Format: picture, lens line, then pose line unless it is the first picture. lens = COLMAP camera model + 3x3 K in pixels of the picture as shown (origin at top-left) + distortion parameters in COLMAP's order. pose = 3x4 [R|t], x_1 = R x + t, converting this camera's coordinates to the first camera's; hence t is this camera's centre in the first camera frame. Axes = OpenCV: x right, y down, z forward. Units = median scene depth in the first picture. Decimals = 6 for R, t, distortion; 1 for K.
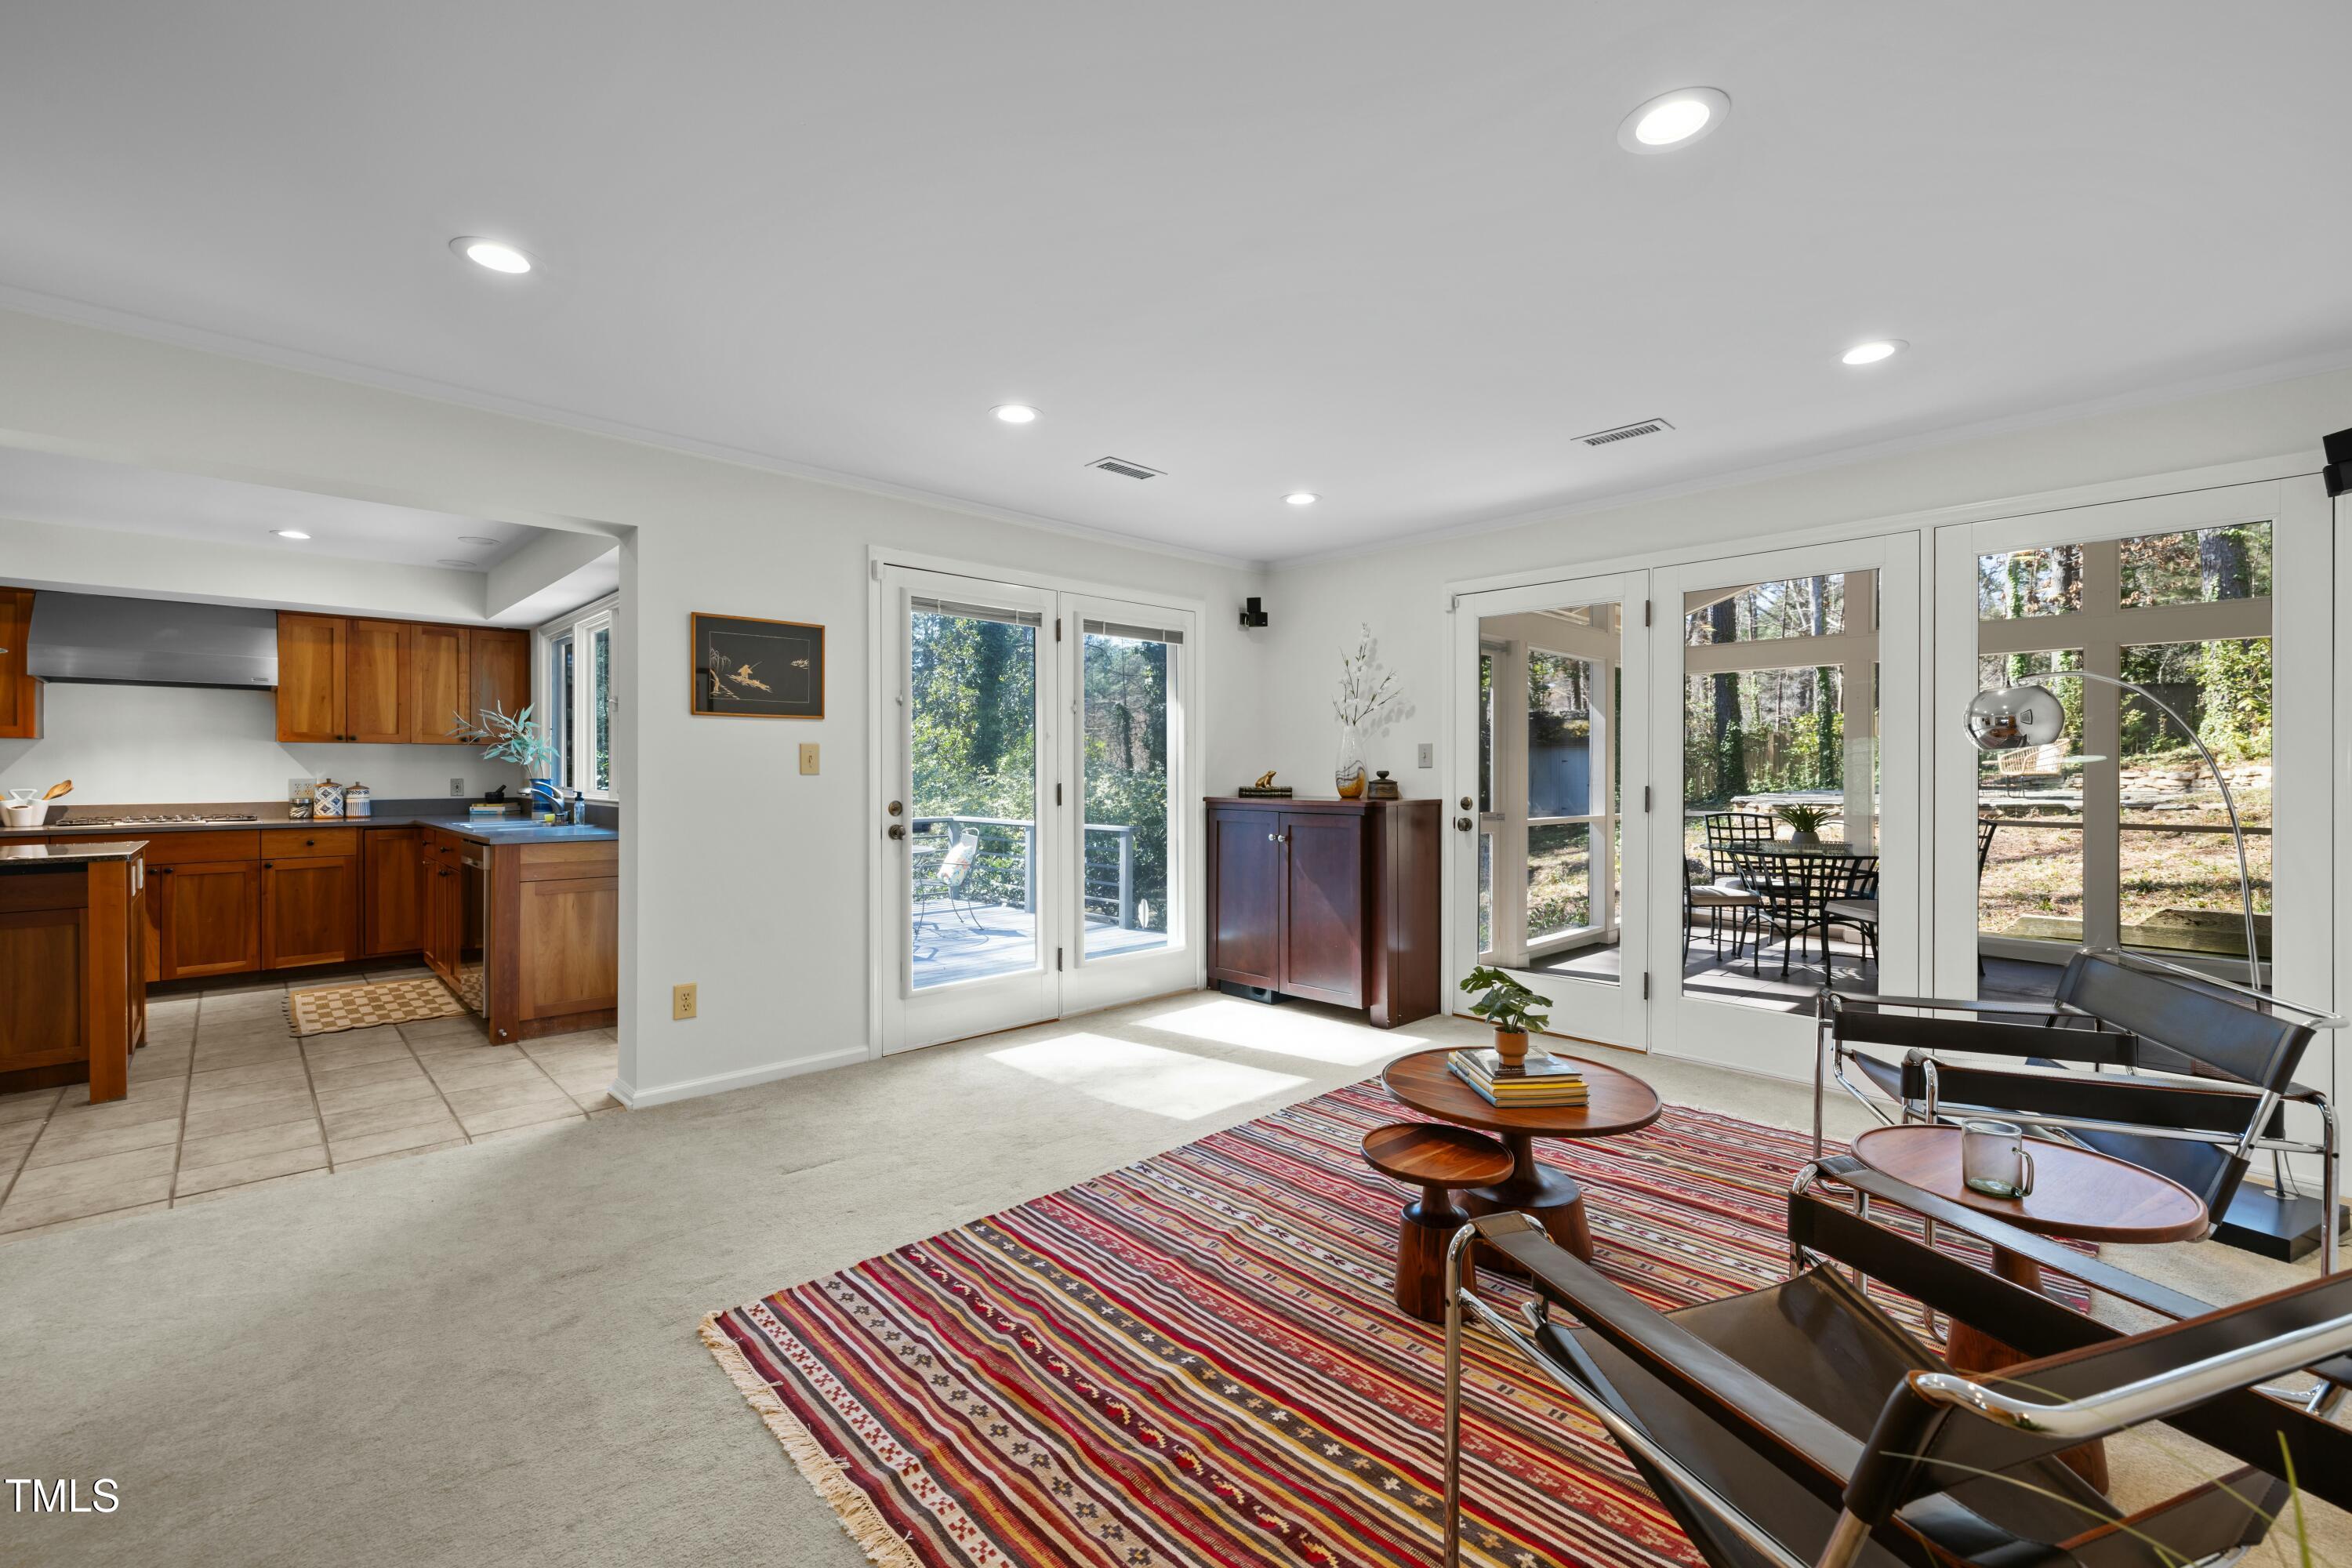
lens RADIAL K [[991.2, 0, 1166.0], [0, 991.2, 764.4], [0, 0, 1]] dist [0.003184, -0.000727]
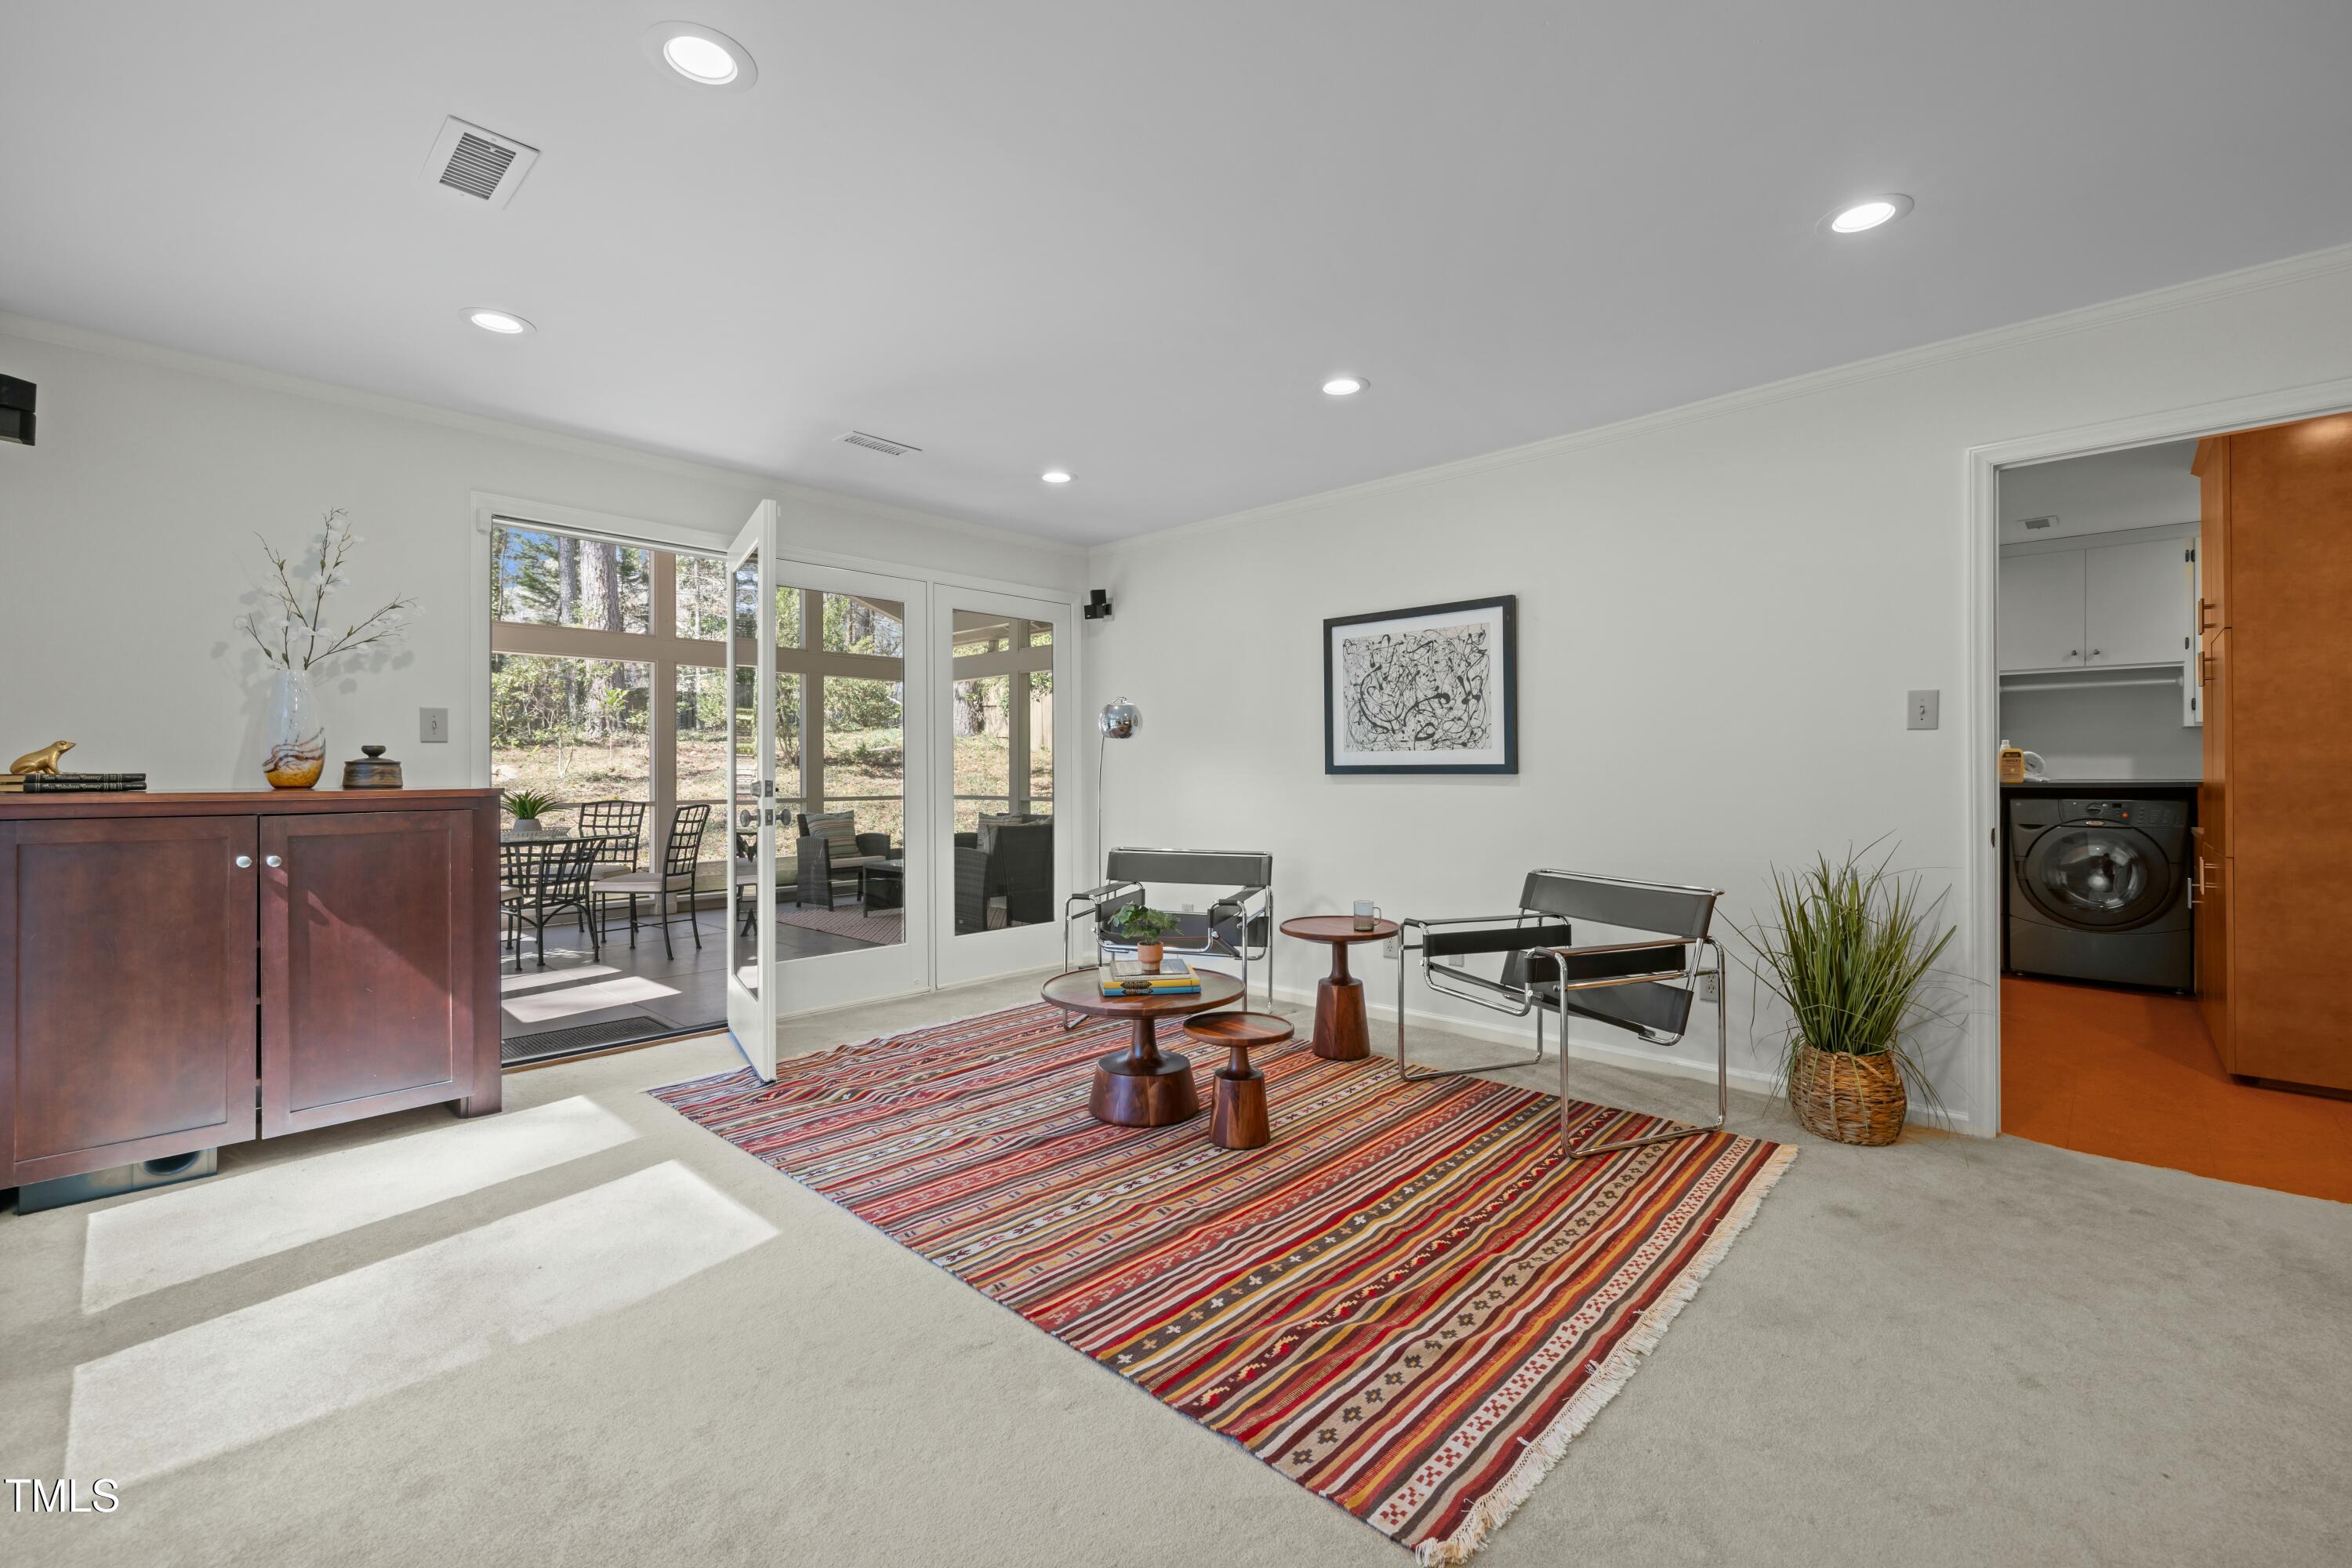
lens RADIAL K [[991.2, 0, 1172.5], [0, 991.2, 770.9], [0, 0, 1]] dist [0.003184, -0.000727]
pose [[-0.063228, 0.000500, 0.997999, -0.763432], [-0.006199, 0.999980, -0.000894, 0.033822], [-0.997980, -0.006243, -0.063224, 0.848860]]
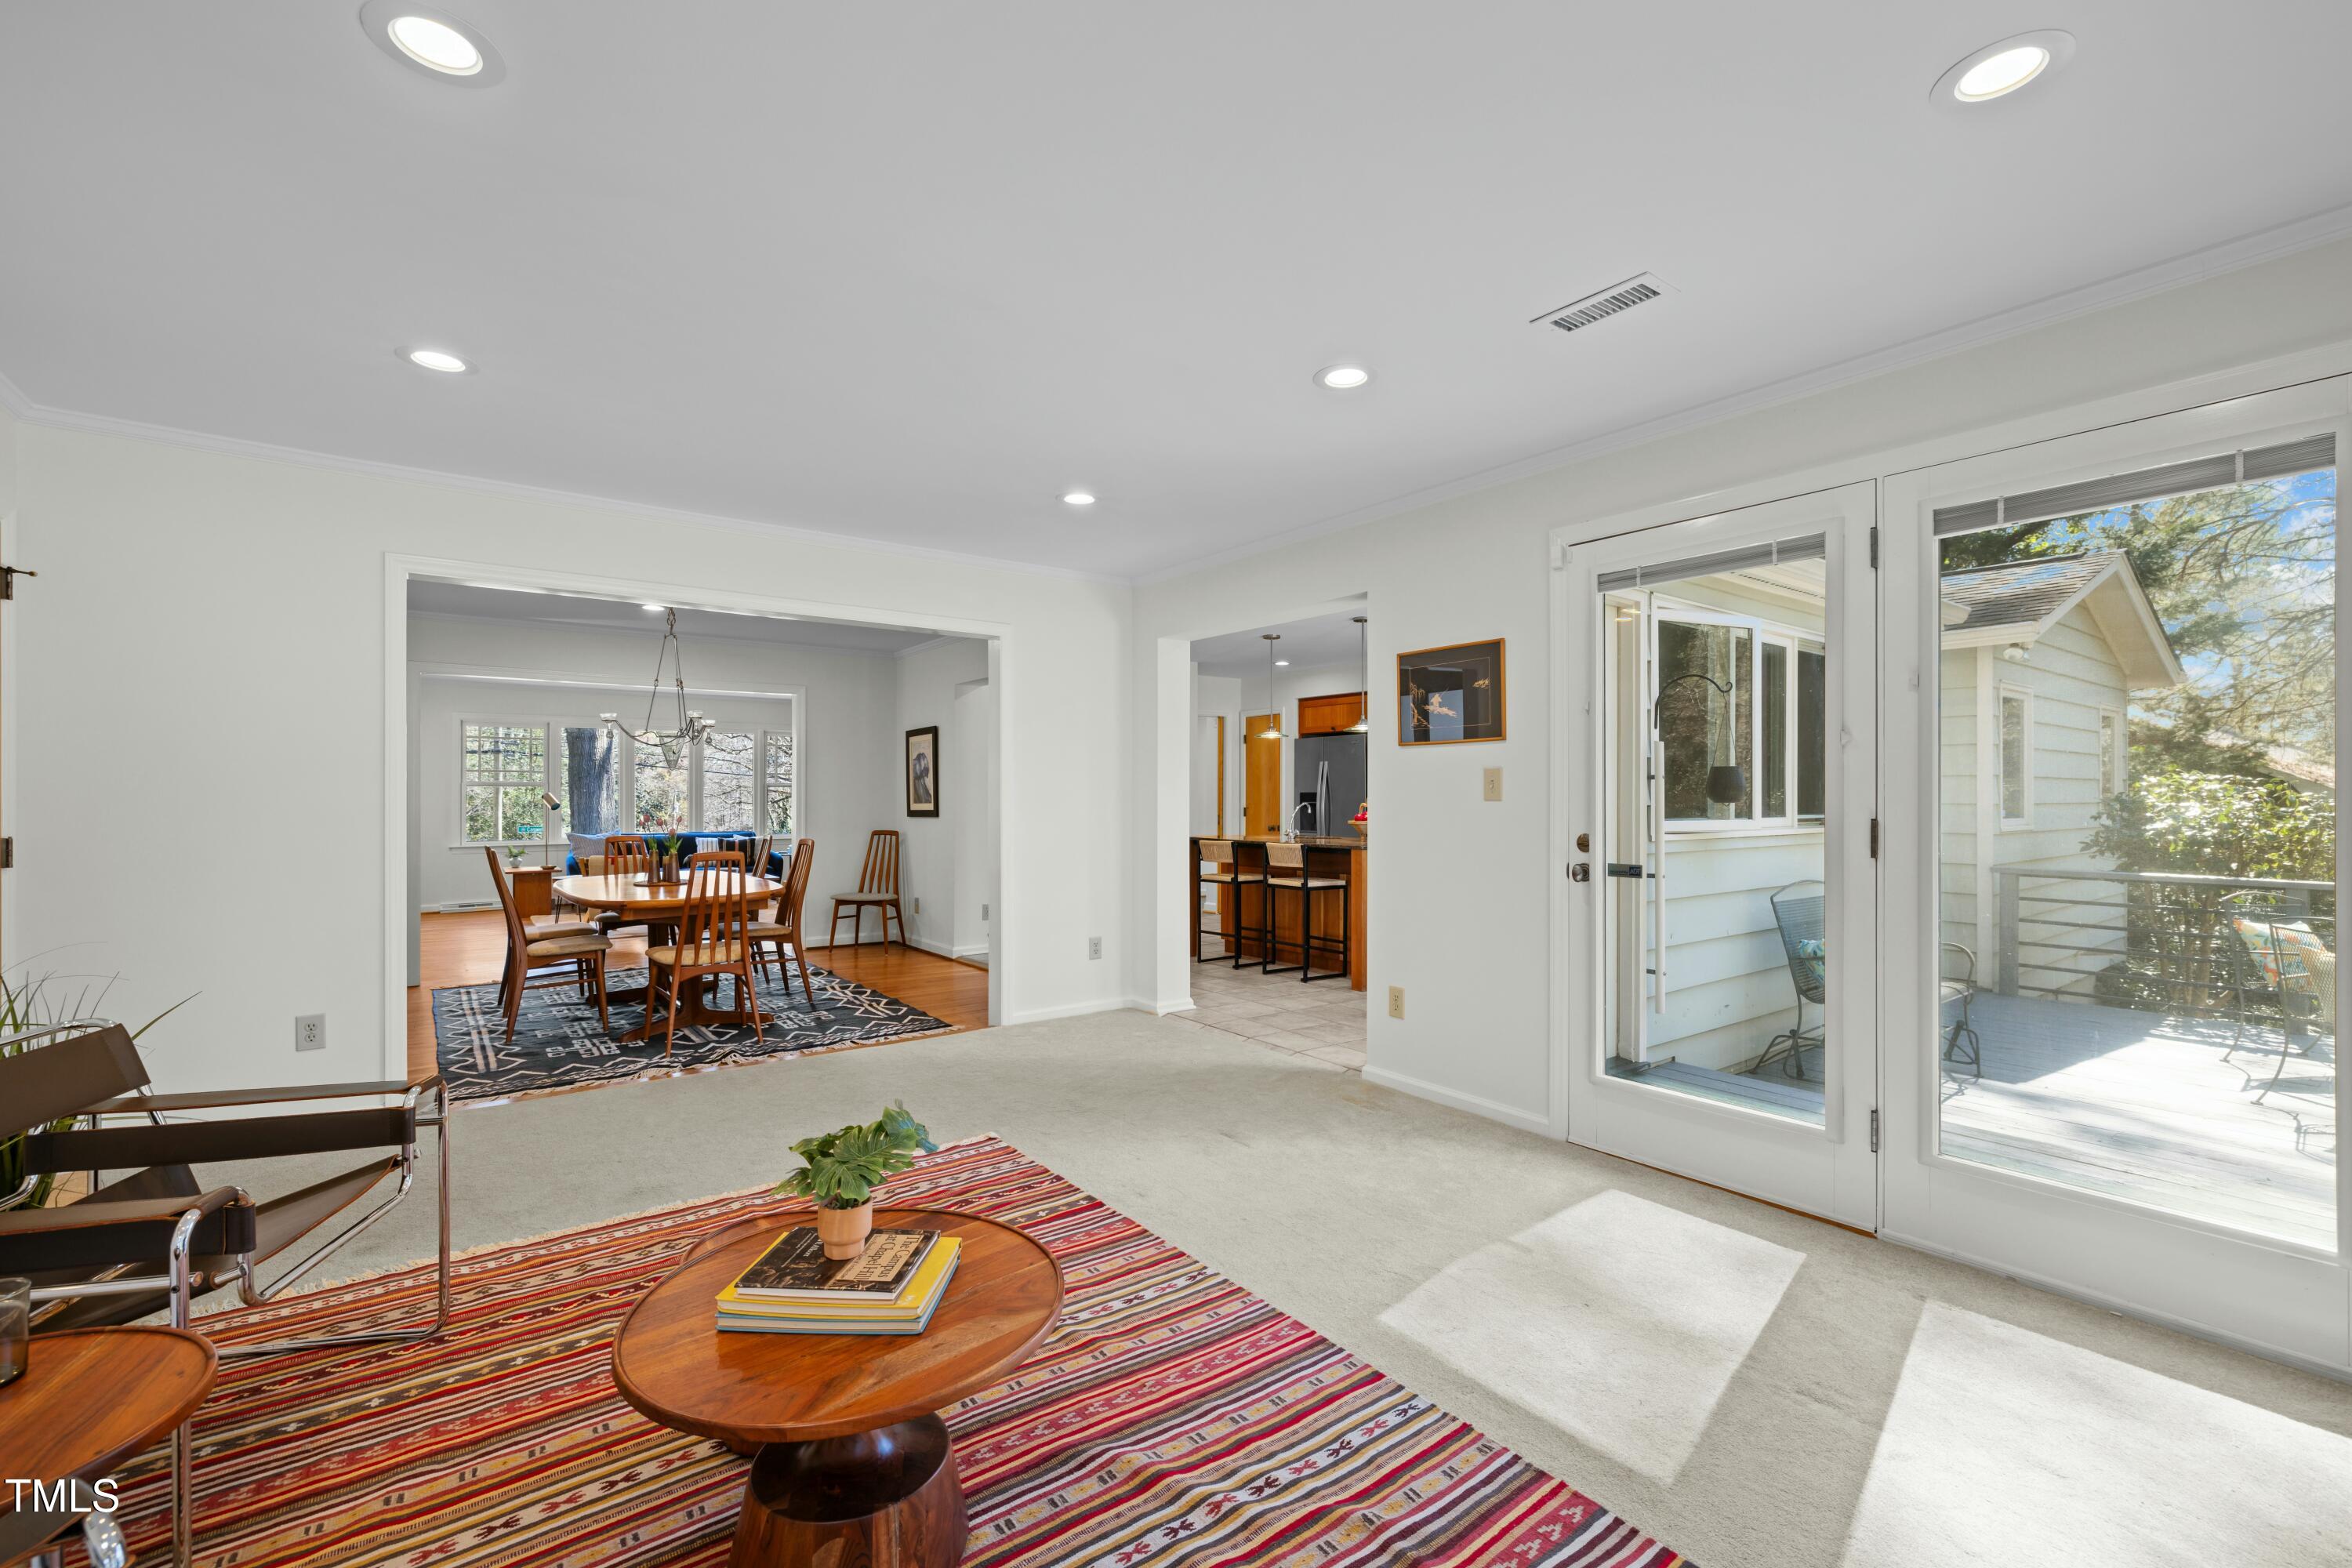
lens RADIAL K [[991.2, 0, 1178.3], [0, 991.2, 795.0], [0, 0, 1]] dist [0.003184, -0.000727]
pose [[-0.110413, -0.001080, -0.993885, 0.775486], [0.008310, 0.999963, -0.002010, 0.005622], [0.993851, -0.008482, -0.110400, 1.037725]]
